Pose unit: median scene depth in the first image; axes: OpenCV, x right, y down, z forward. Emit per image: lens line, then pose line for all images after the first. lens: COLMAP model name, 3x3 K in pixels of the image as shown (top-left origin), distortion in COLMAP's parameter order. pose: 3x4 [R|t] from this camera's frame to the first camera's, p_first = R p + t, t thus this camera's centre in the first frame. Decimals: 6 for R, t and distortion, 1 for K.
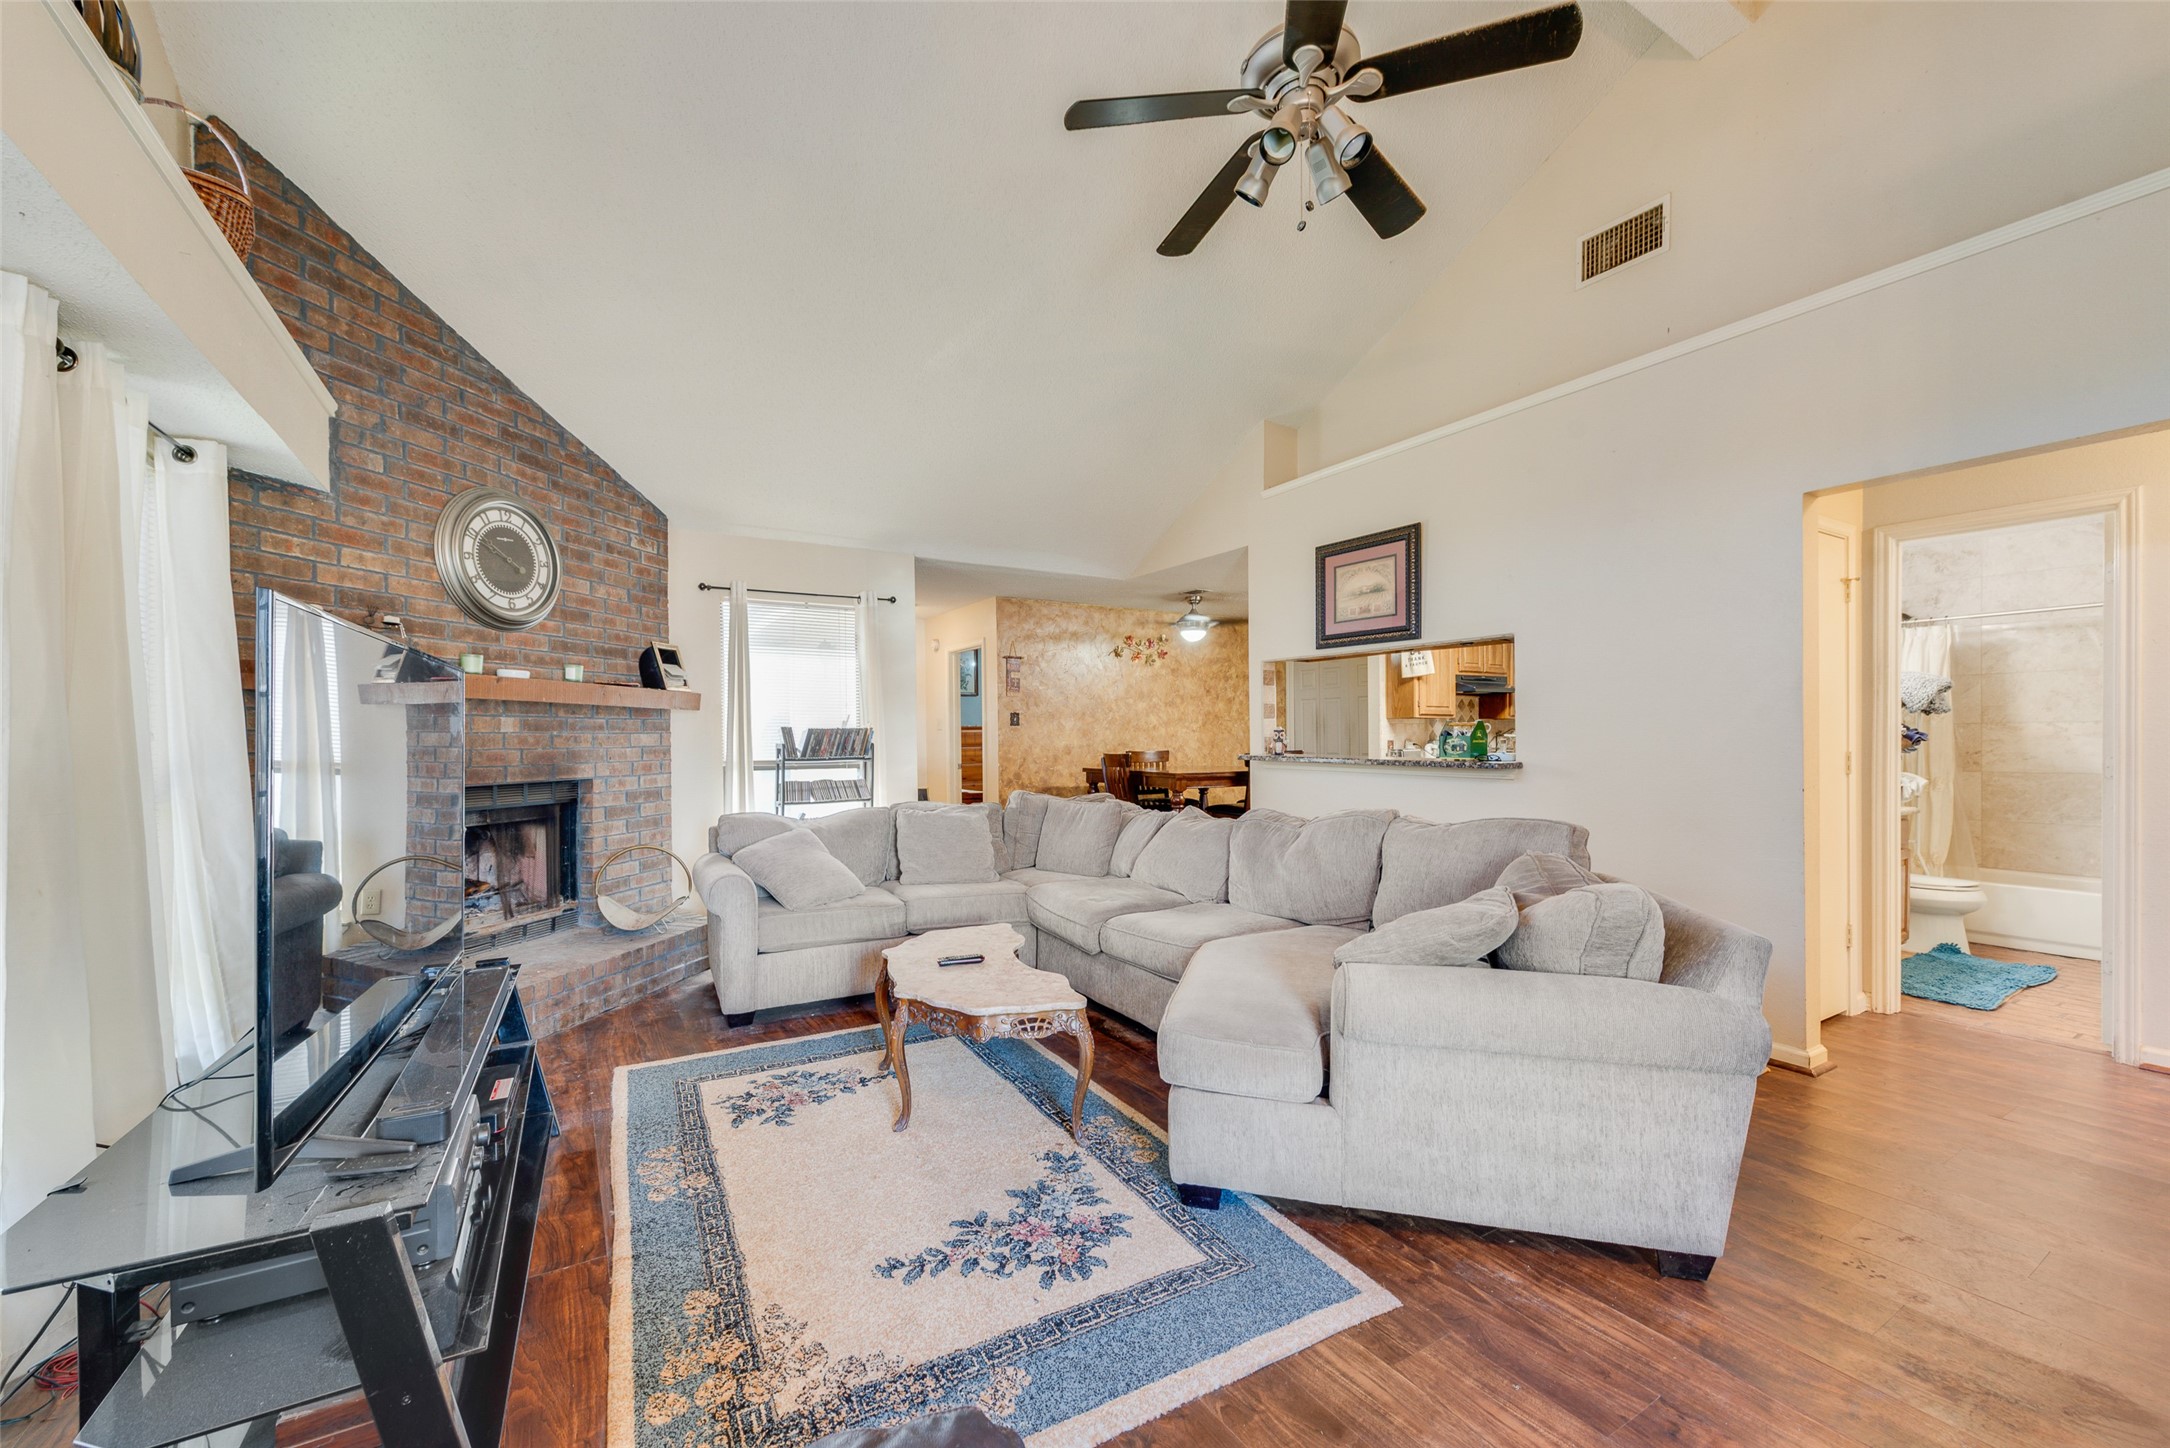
lens RADIAL K [[847.7, 0, 1090.2], [0, 847.7, 739.6], [0, 0, 1]] dist [0.006520, -0.000796]
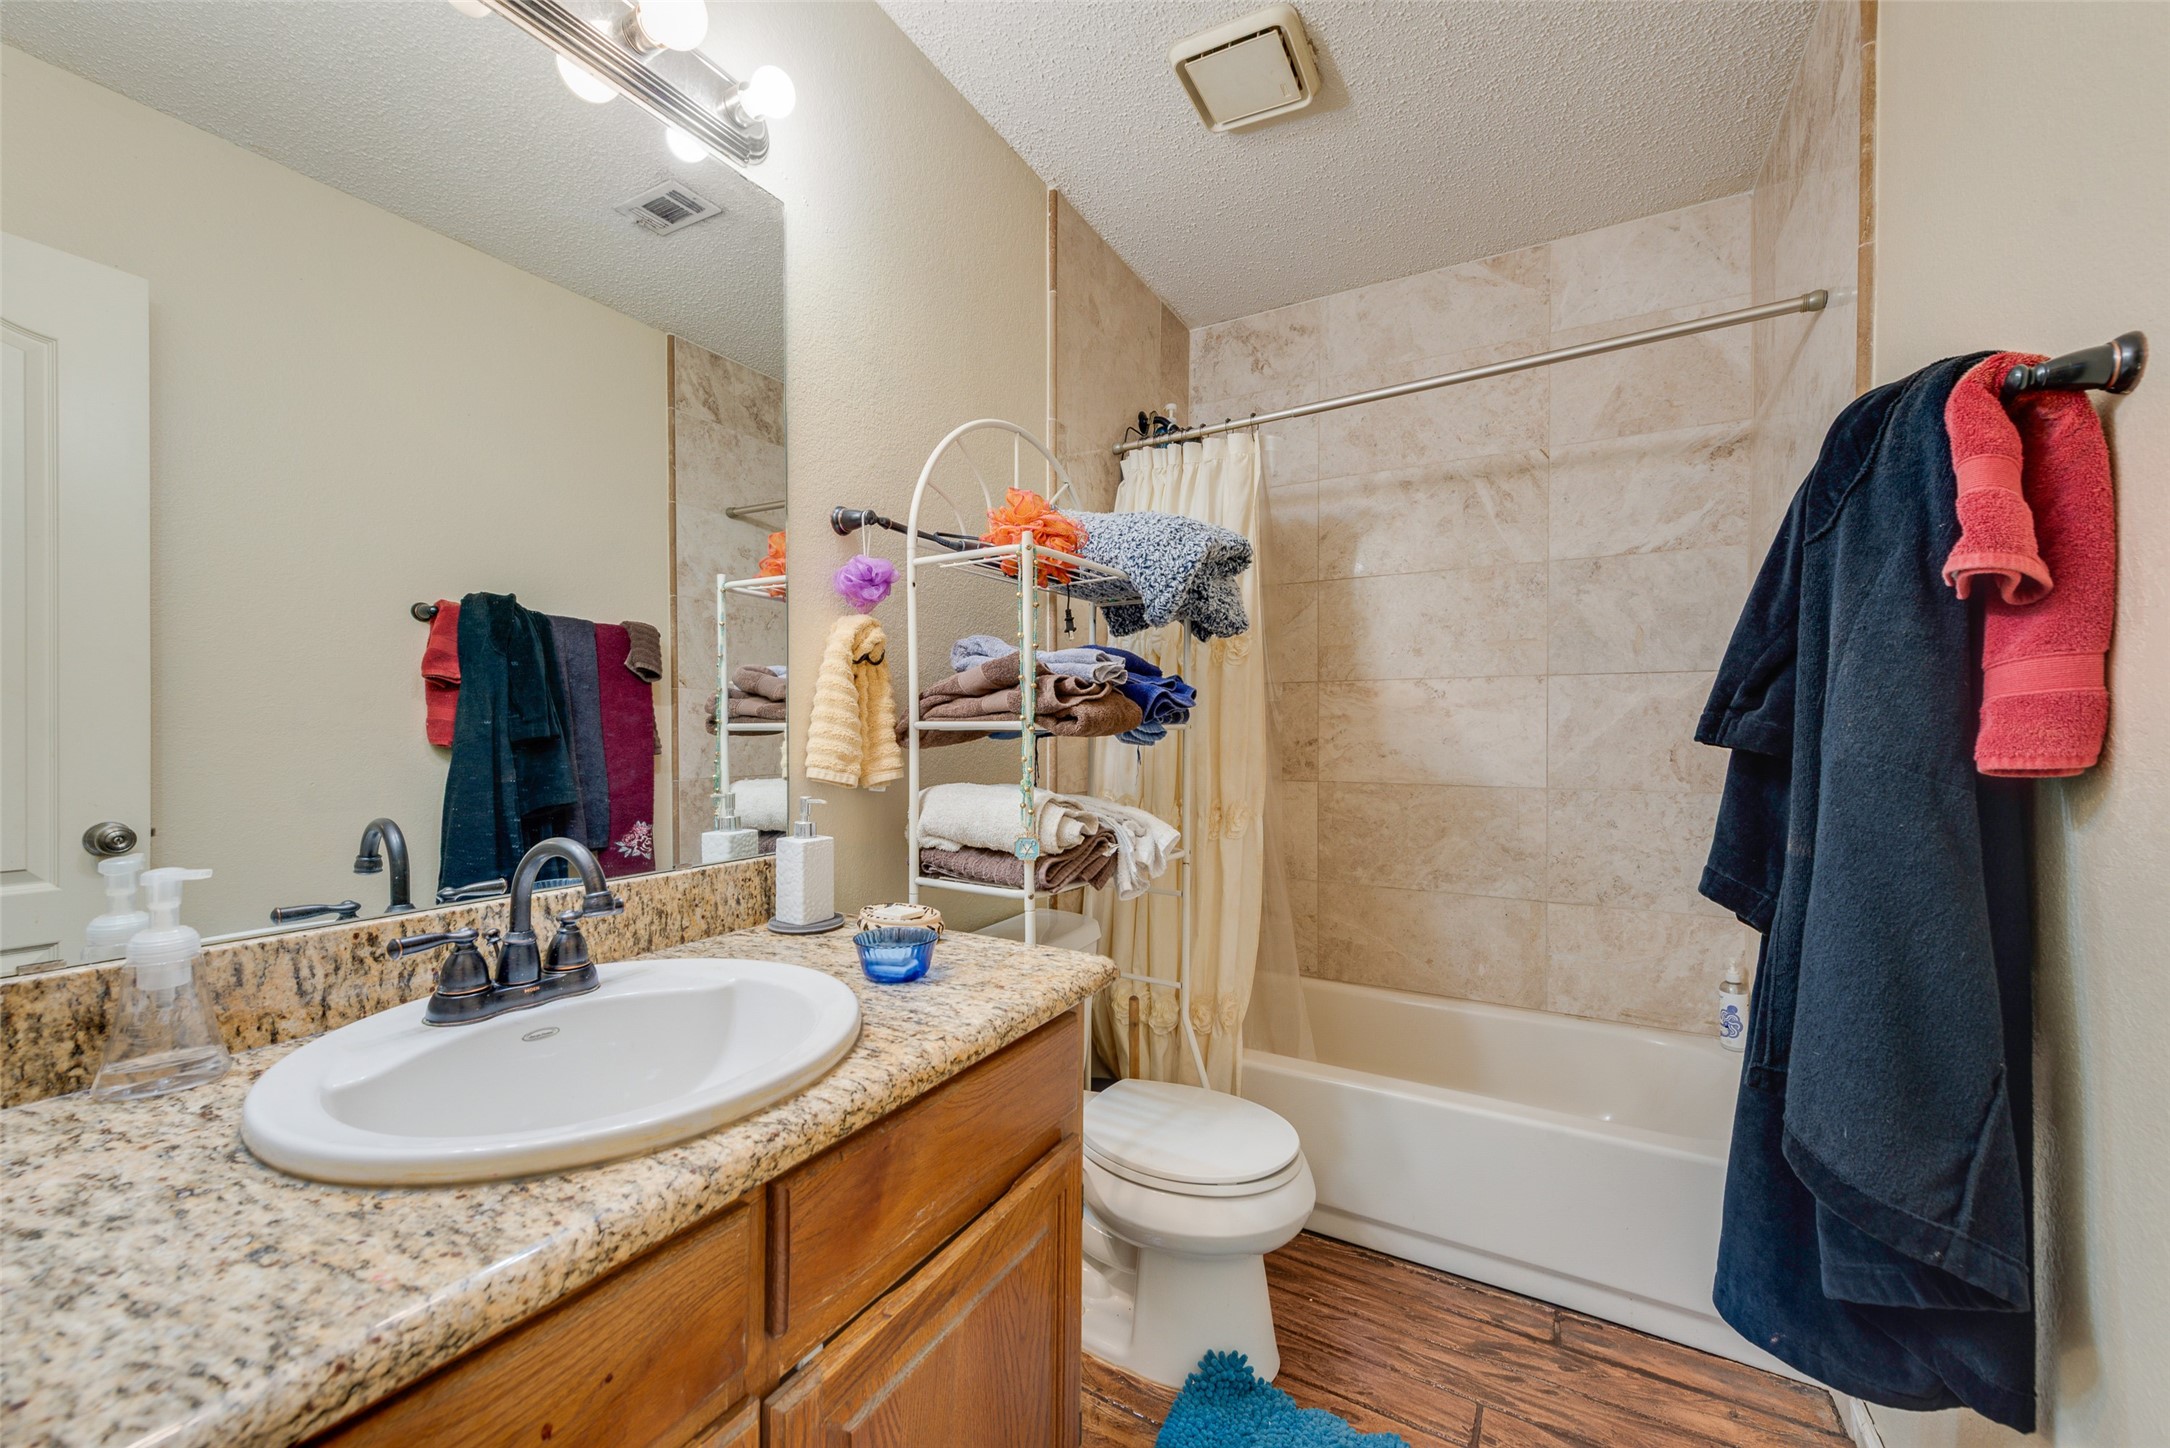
lens RADIAL K [[847.7, 0, 1073.1], [0, 847.7, 730.2], [0, 0, 1]] dist [0.006520, -0.000796]
pose [[0.874416, 0.005597, 0.485144, 0.715105], [-0.004099, 0.999983, -0.004149, 0.011254], [-0.485159, 0.001640, 0.874424, 0.670052]]
